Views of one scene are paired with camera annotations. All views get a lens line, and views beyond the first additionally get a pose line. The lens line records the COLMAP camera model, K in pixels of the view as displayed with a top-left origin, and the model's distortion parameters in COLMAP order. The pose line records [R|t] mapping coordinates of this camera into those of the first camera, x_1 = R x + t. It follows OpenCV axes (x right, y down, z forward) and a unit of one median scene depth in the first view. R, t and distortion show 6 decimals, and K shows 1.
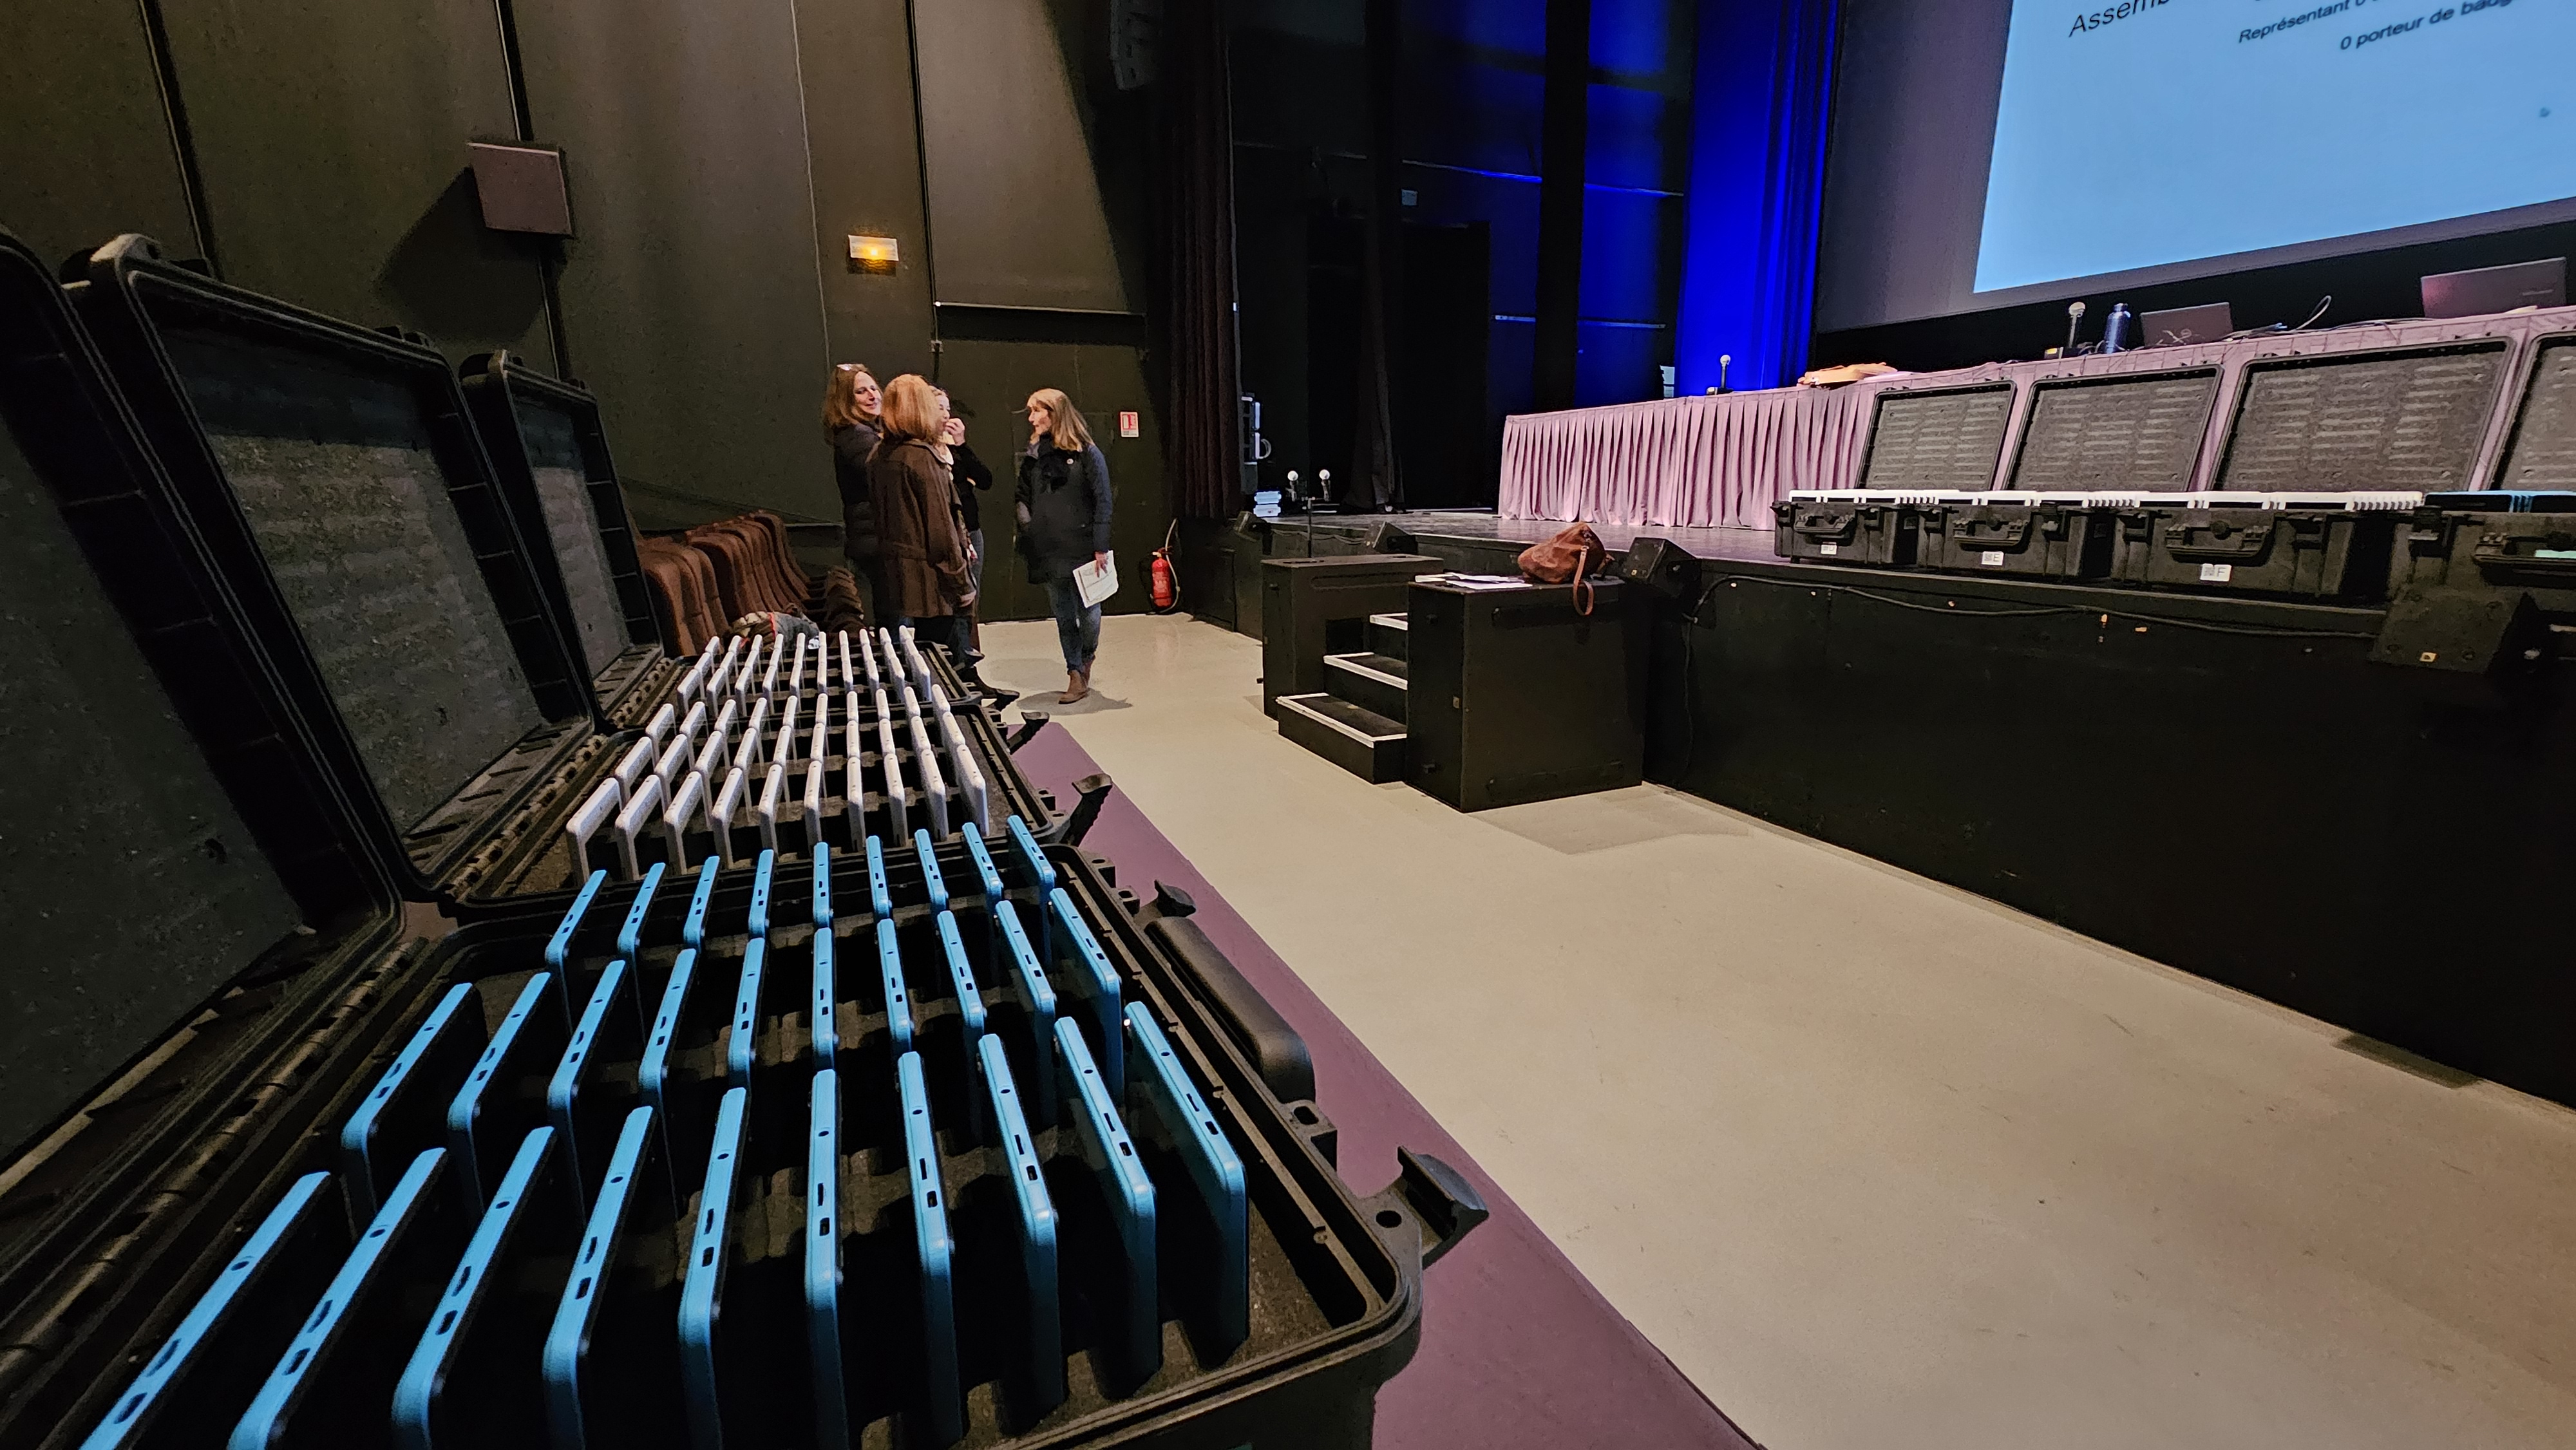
lens RADIAL K [[1085.6, 0, 1288.0], [0, 1085.6, 725.0], [0, 0, 1]] dist [0.018889, -0.000376]
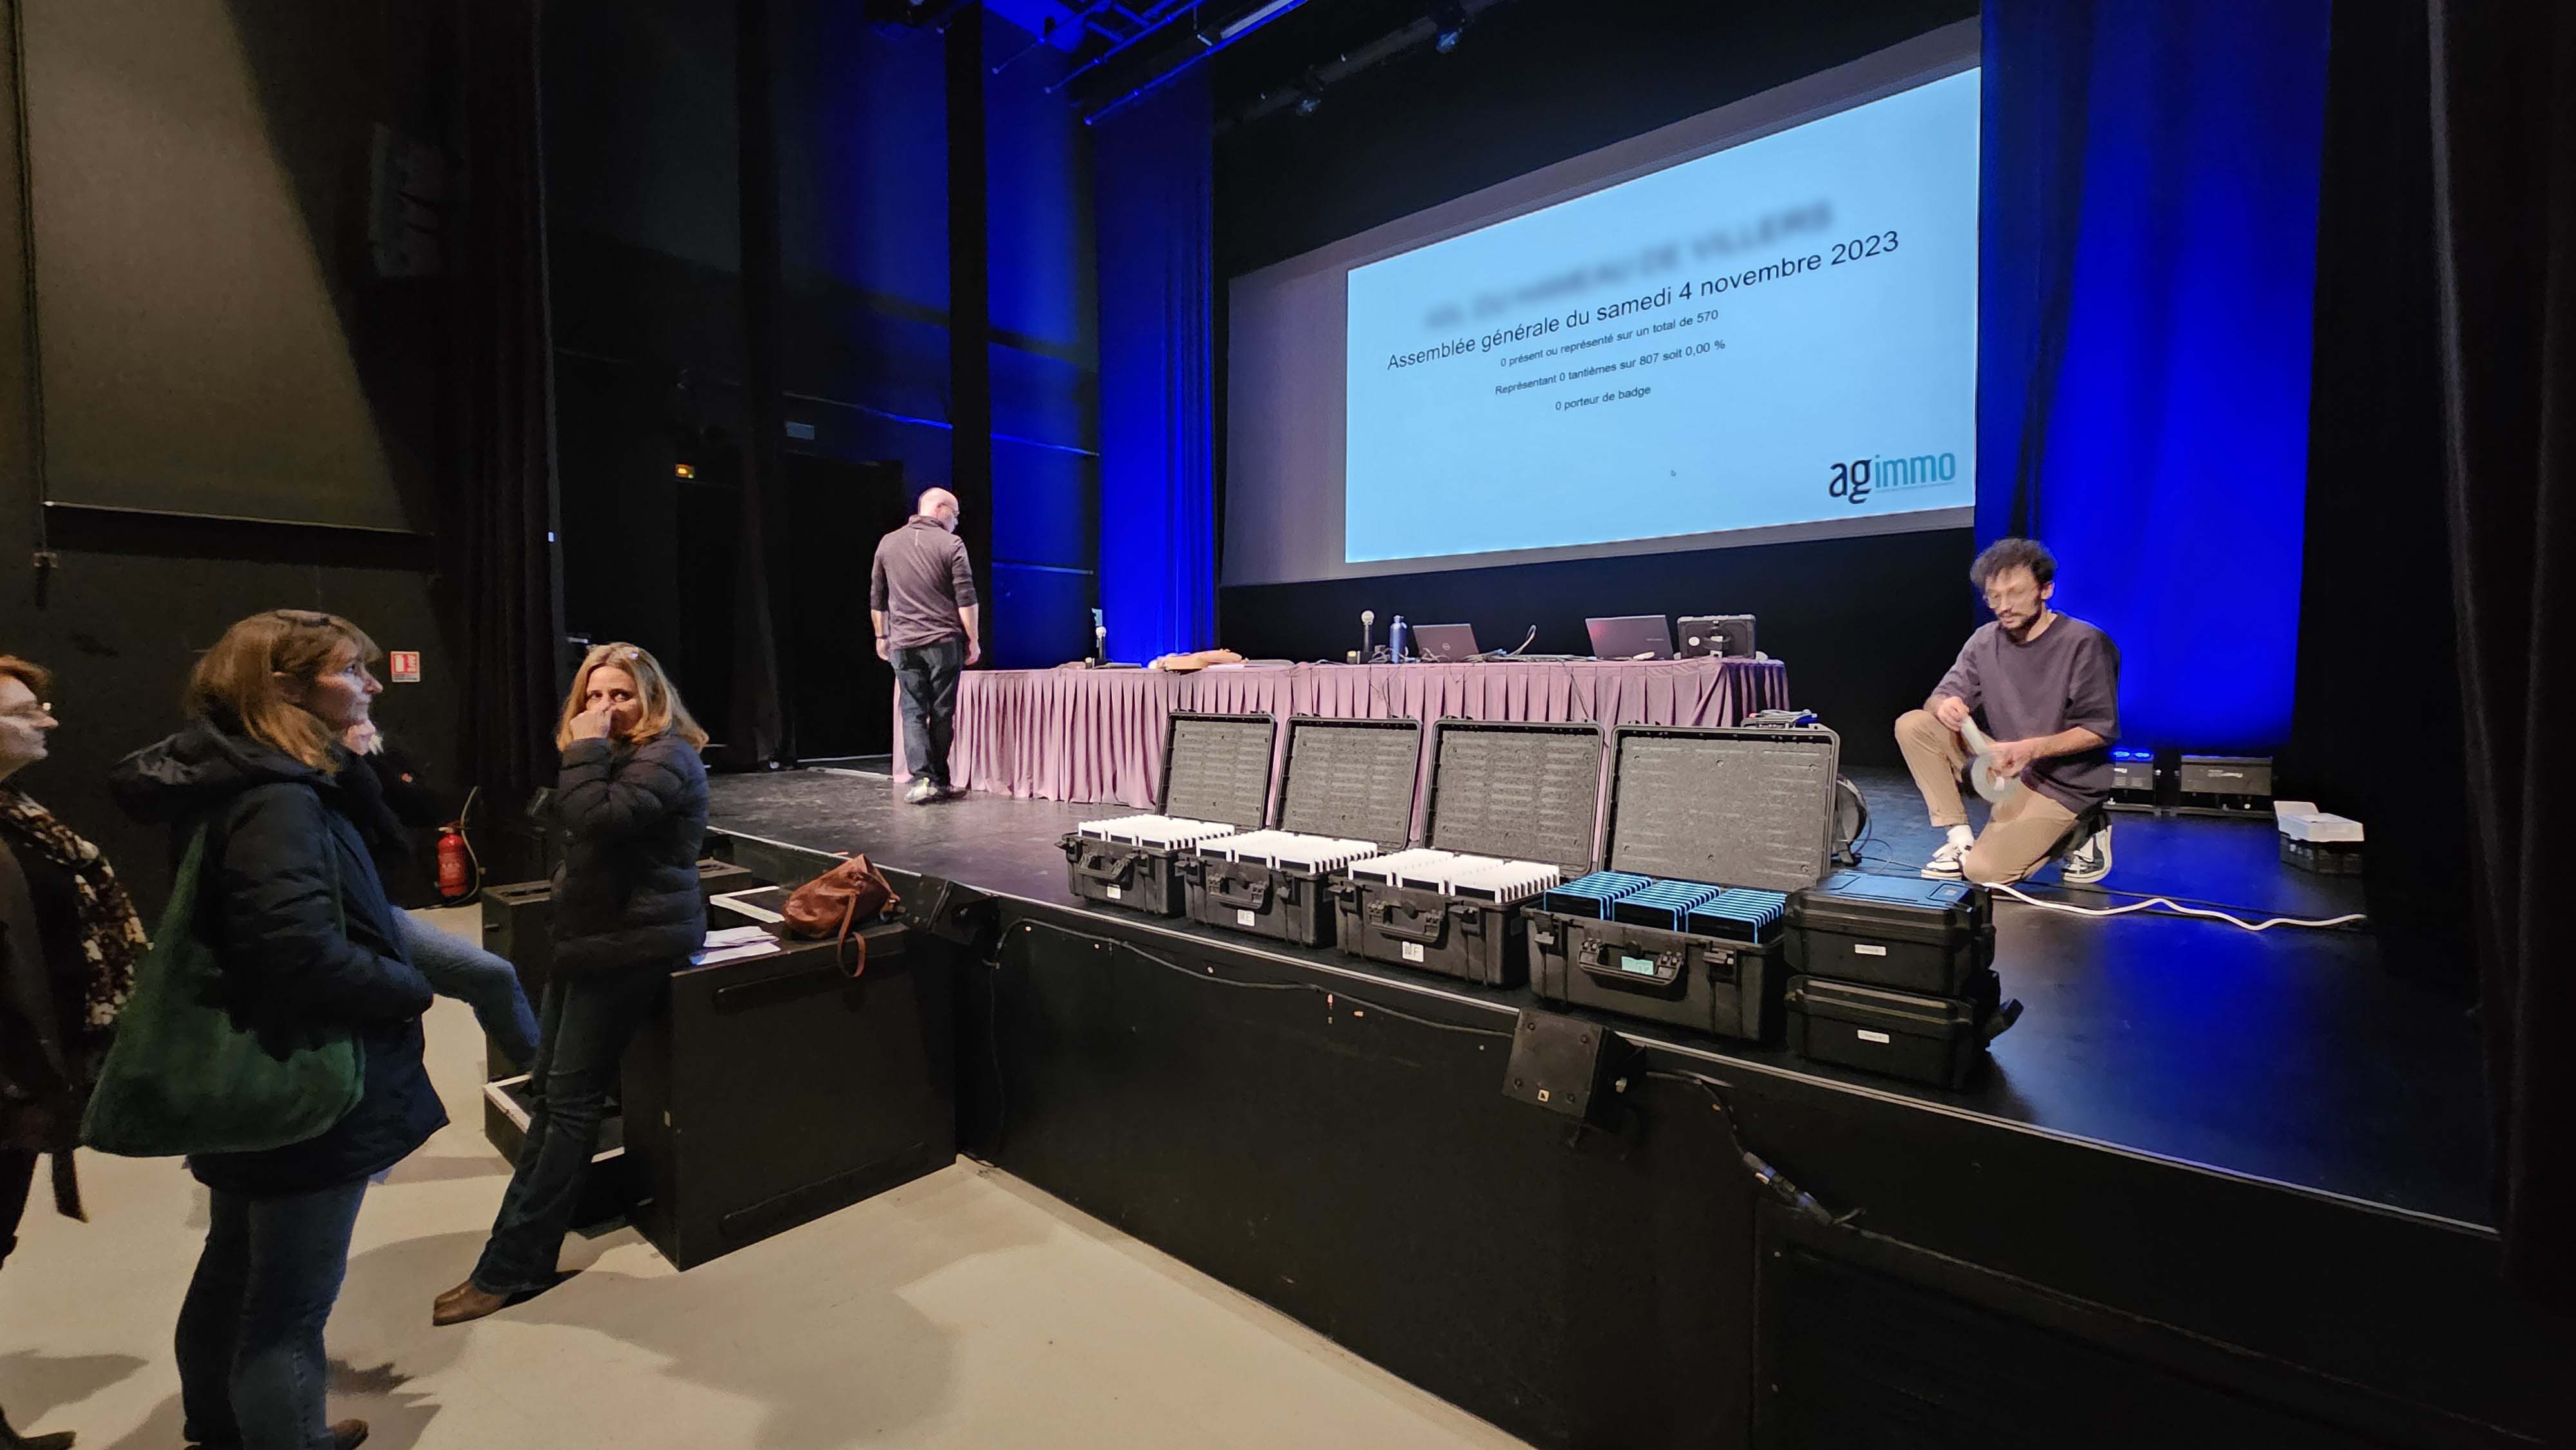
lens RADIAL K [[1085.6, 0, 1288.0], [0, 1085.6, 725.0], [0, 0, 1]] dist [0.018889, -0.000376]
pose [[0.907386, -0.012025, 0.420126, 0.226491], [0.086546, 0.983515, -0.158771, -0.129007], [-0.411291, 0.180427, 0.893469, 0.097971]]
